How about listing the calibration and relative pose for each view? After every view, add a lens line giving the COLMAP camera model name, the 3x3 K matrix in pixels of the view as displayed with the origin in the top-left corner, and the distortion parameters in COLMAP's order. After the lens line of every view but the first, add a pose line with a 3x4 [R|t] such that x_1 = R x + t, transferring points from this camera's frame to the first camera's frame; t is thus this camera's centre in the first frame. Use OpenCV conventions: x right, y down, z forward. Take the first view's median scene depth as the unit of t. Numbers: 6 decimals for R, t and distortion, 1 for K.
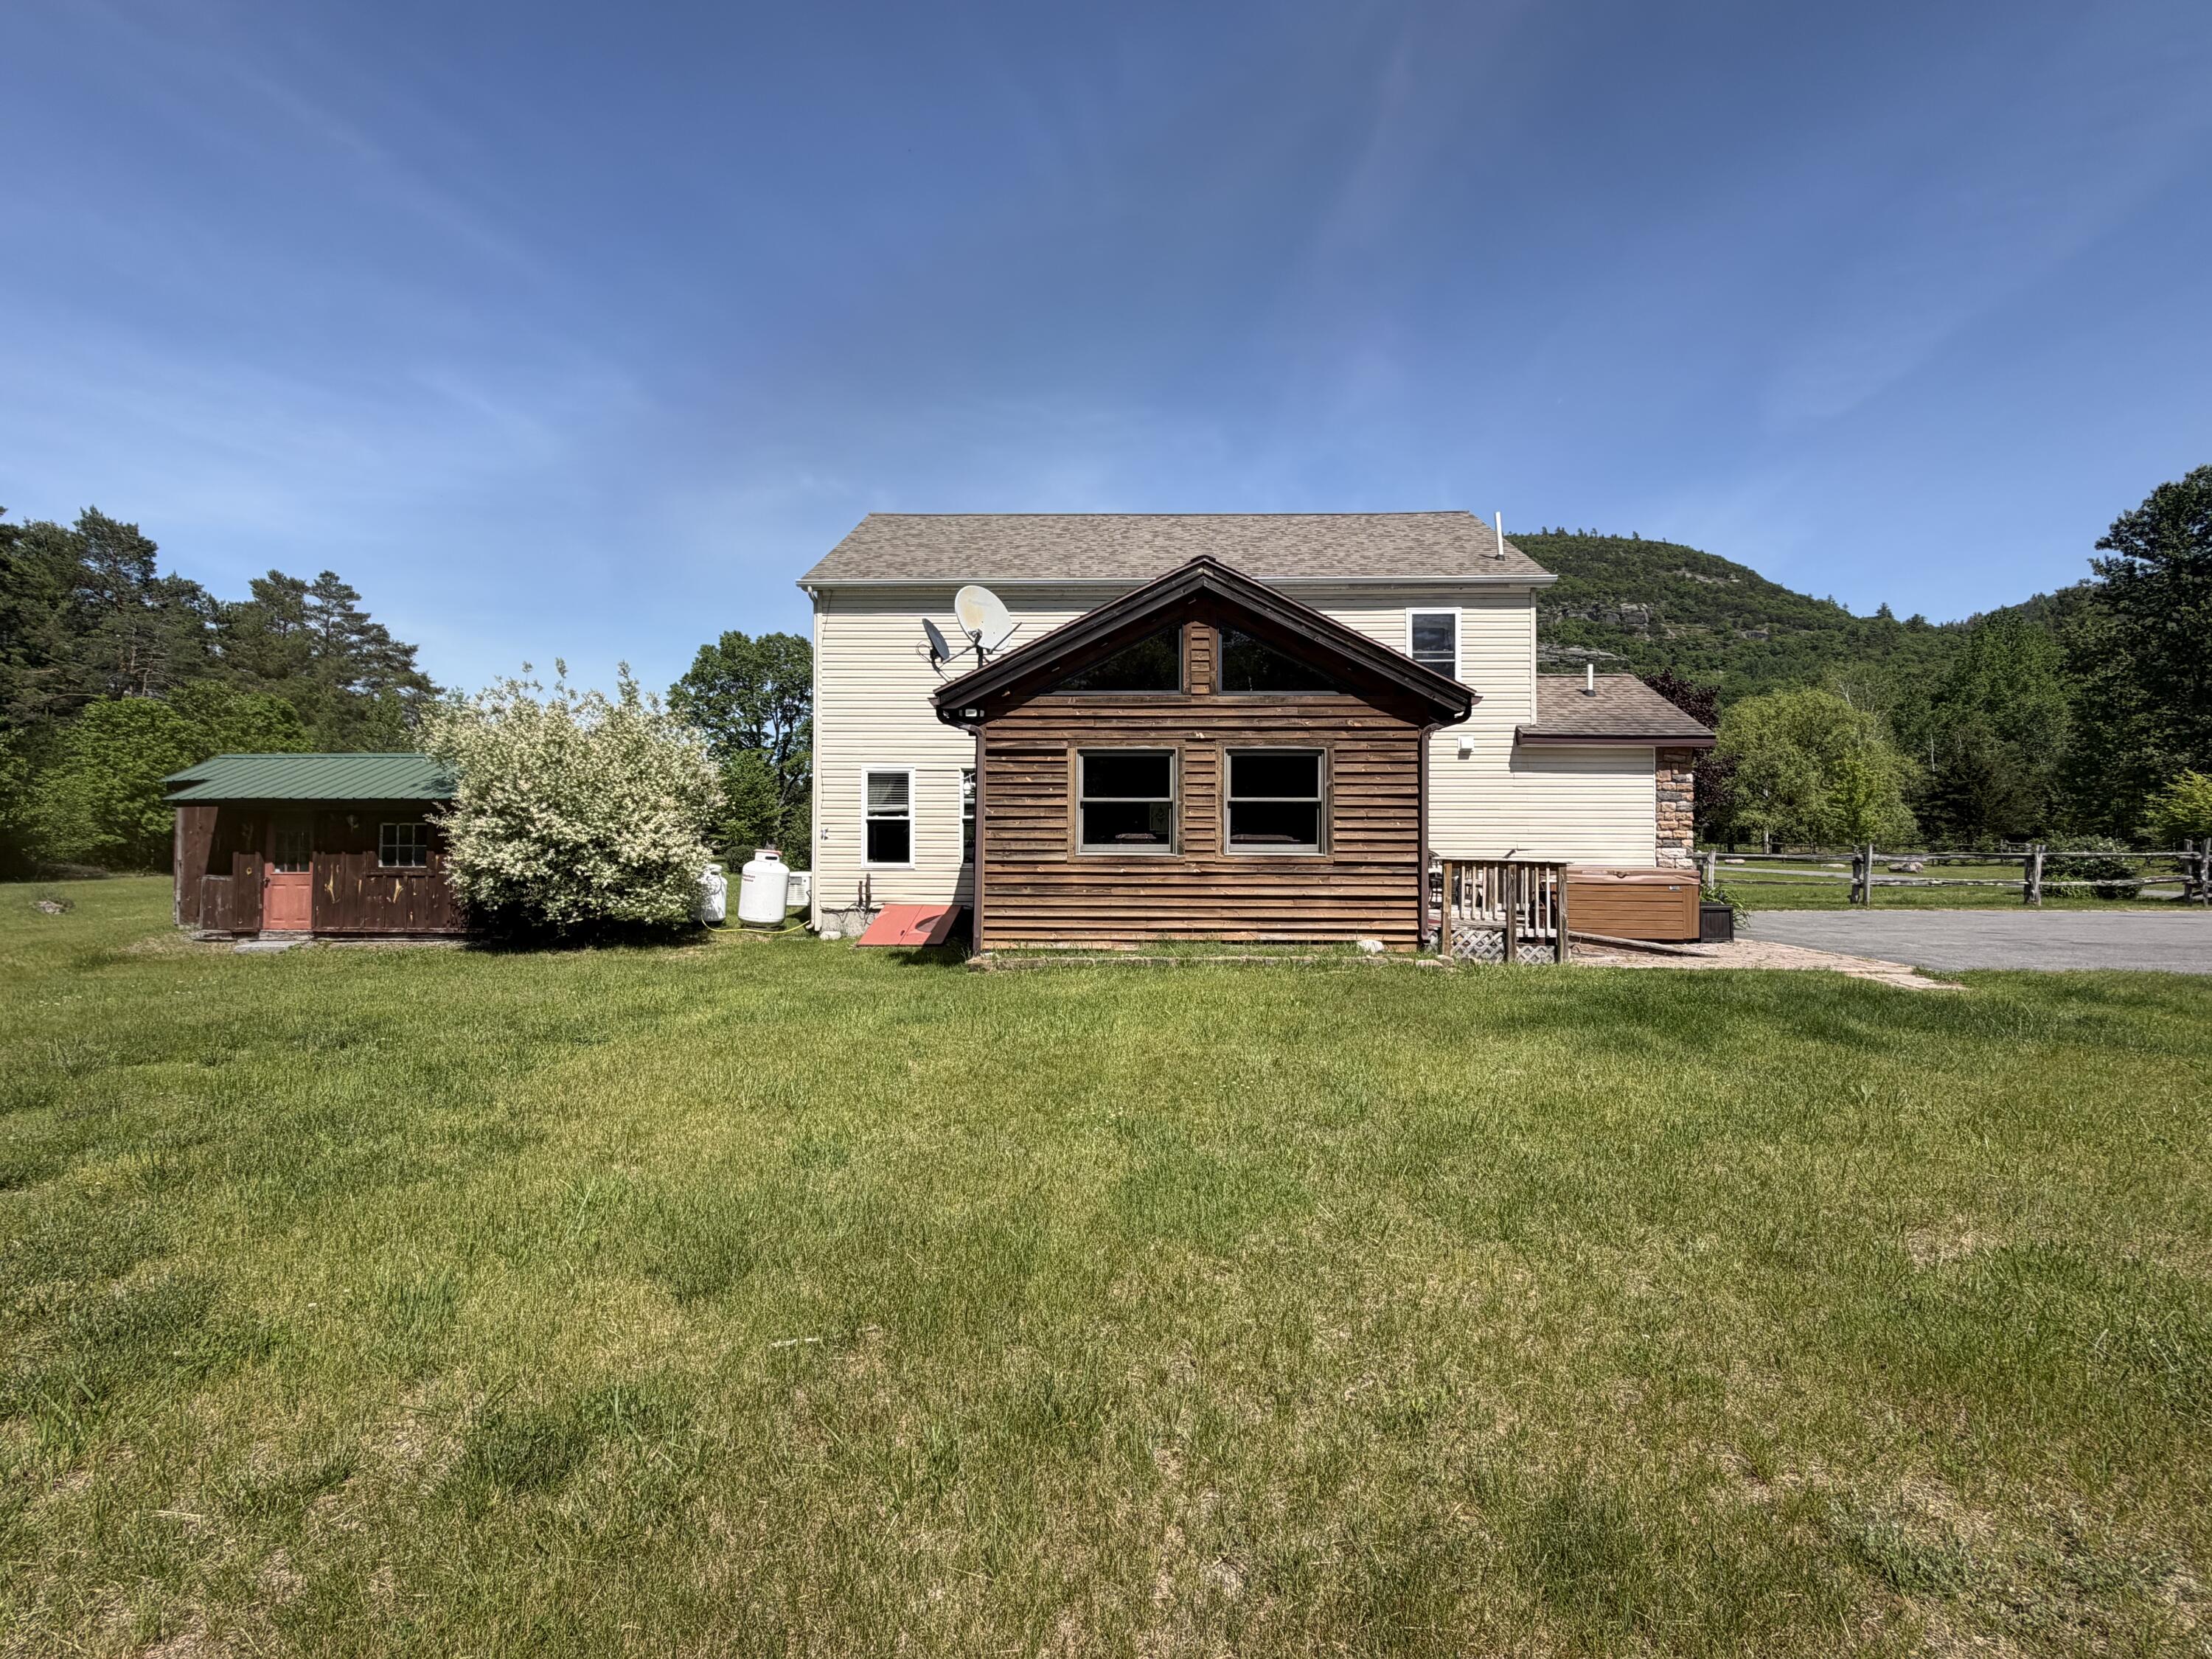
lens RADIAL K [[1025.5, 0, 1106.0], [0, 1025.5, 829.5], [0, 0, 1]] dist [-0.000772, 0.000020]
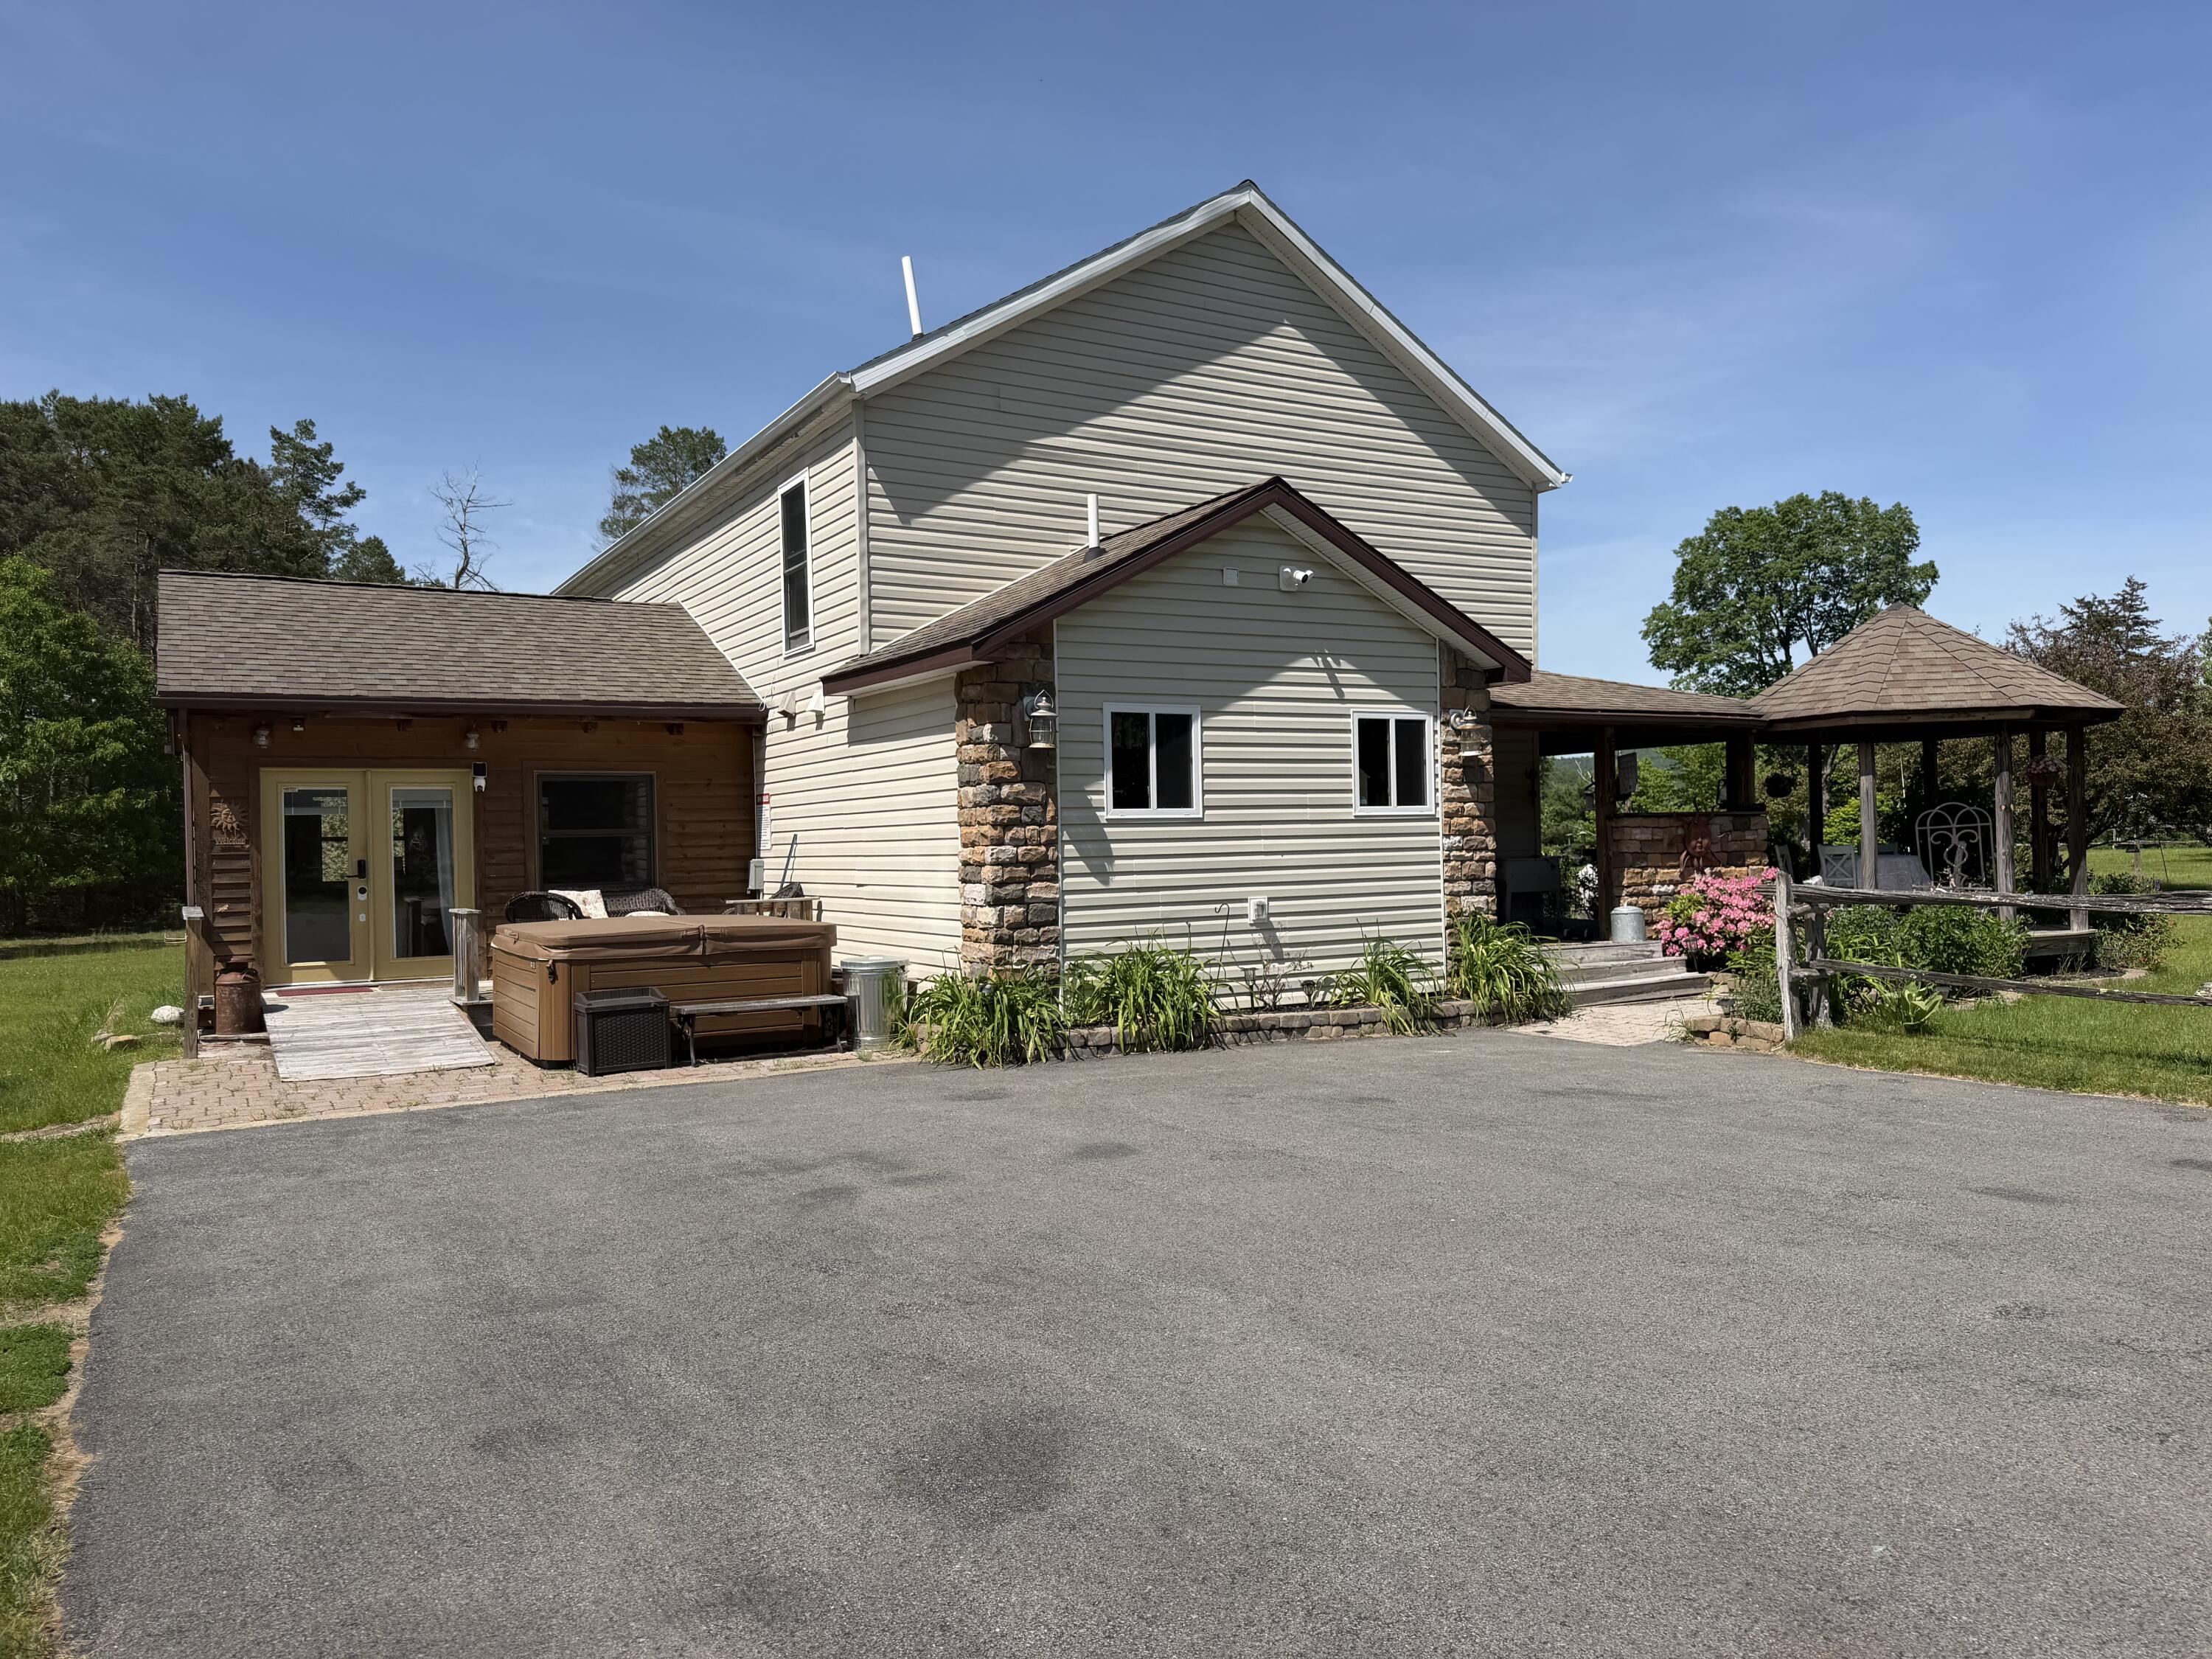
lens RADIAL K [[1545.0, 0, 1106.0], [0, 1545.0, 829.5], [0, 0, 1]] dist [0.145543, -0.265834]
pose [[0.528242, -0.023490, -0.848769, 1.186265], [0.033917, 0.999403, -0.006550, -0.000249], [0.848416, -0.025328, 0.528723, 0.674866]]
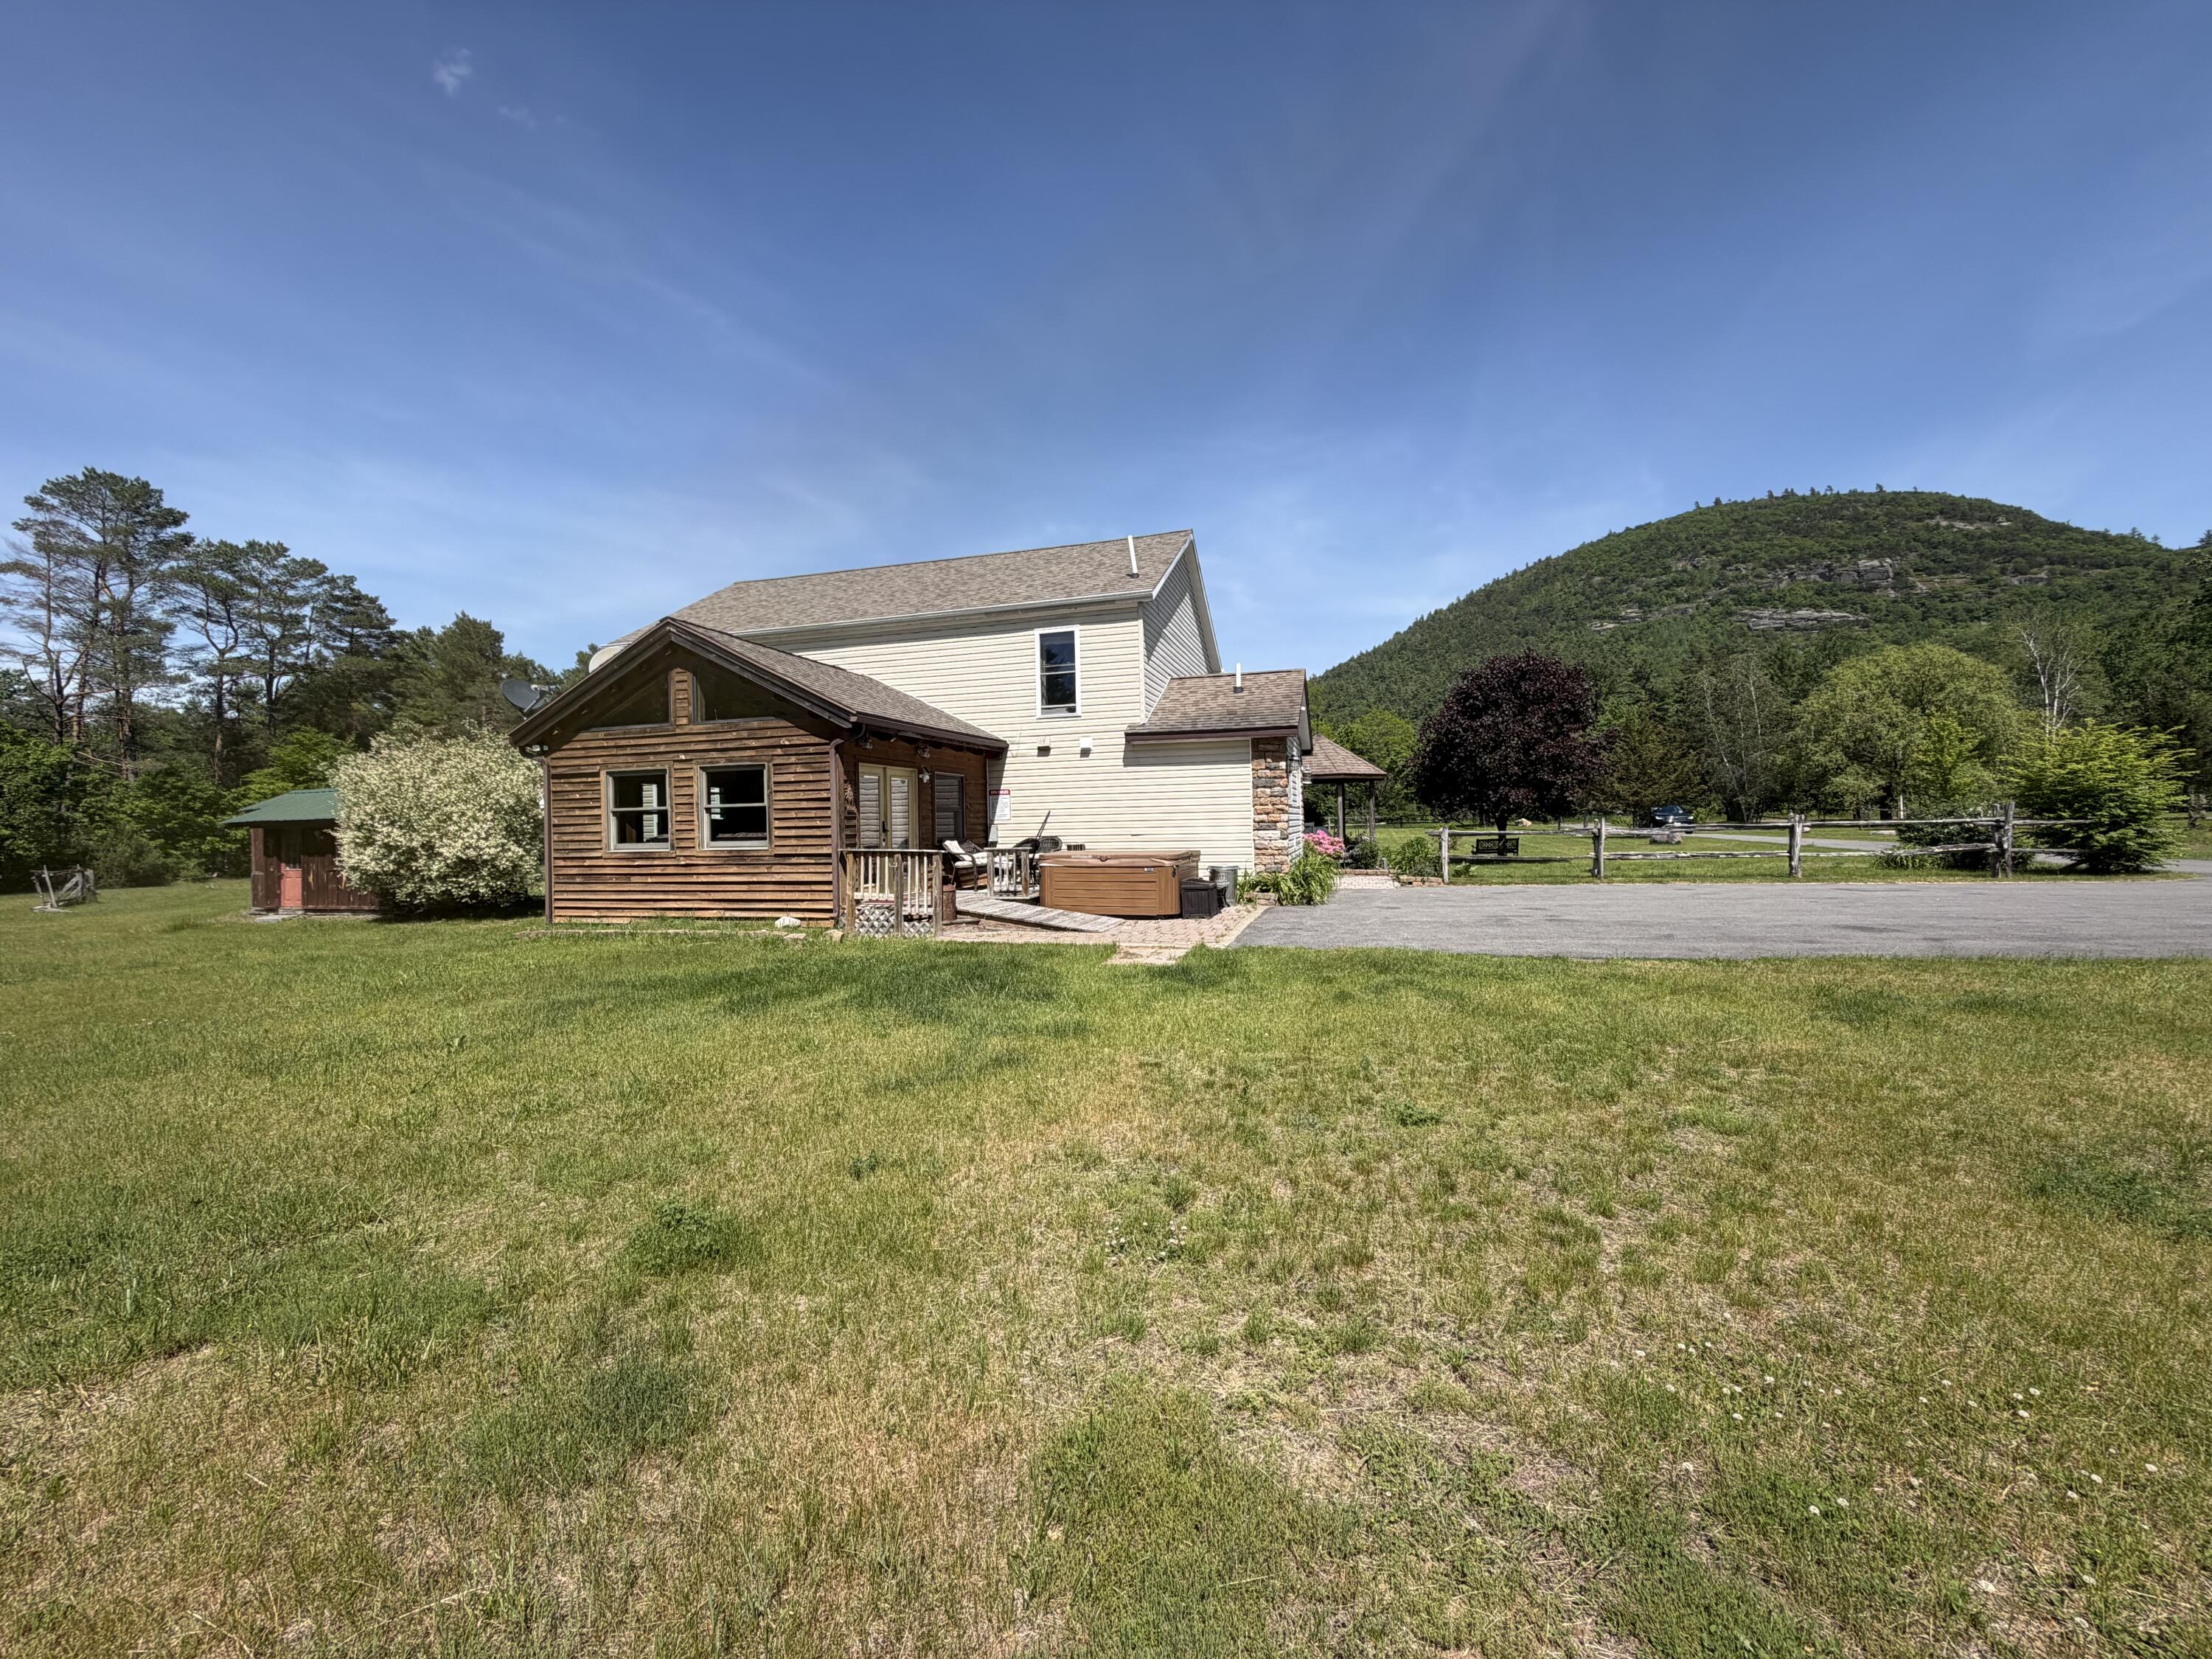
lens RADIAL K [[889.1, 0, 1106.0], [0, 889.1, 829.5], [0, 0, 1]] dist [-0.000885, -0.000133]
pose [[0.965699, -0.023438, -0.258605, 0.630007], [0.028397, 0.999477, 0.015456, -0.002526], [0.258108, -0.022269, 0.965860, 0.044592]]
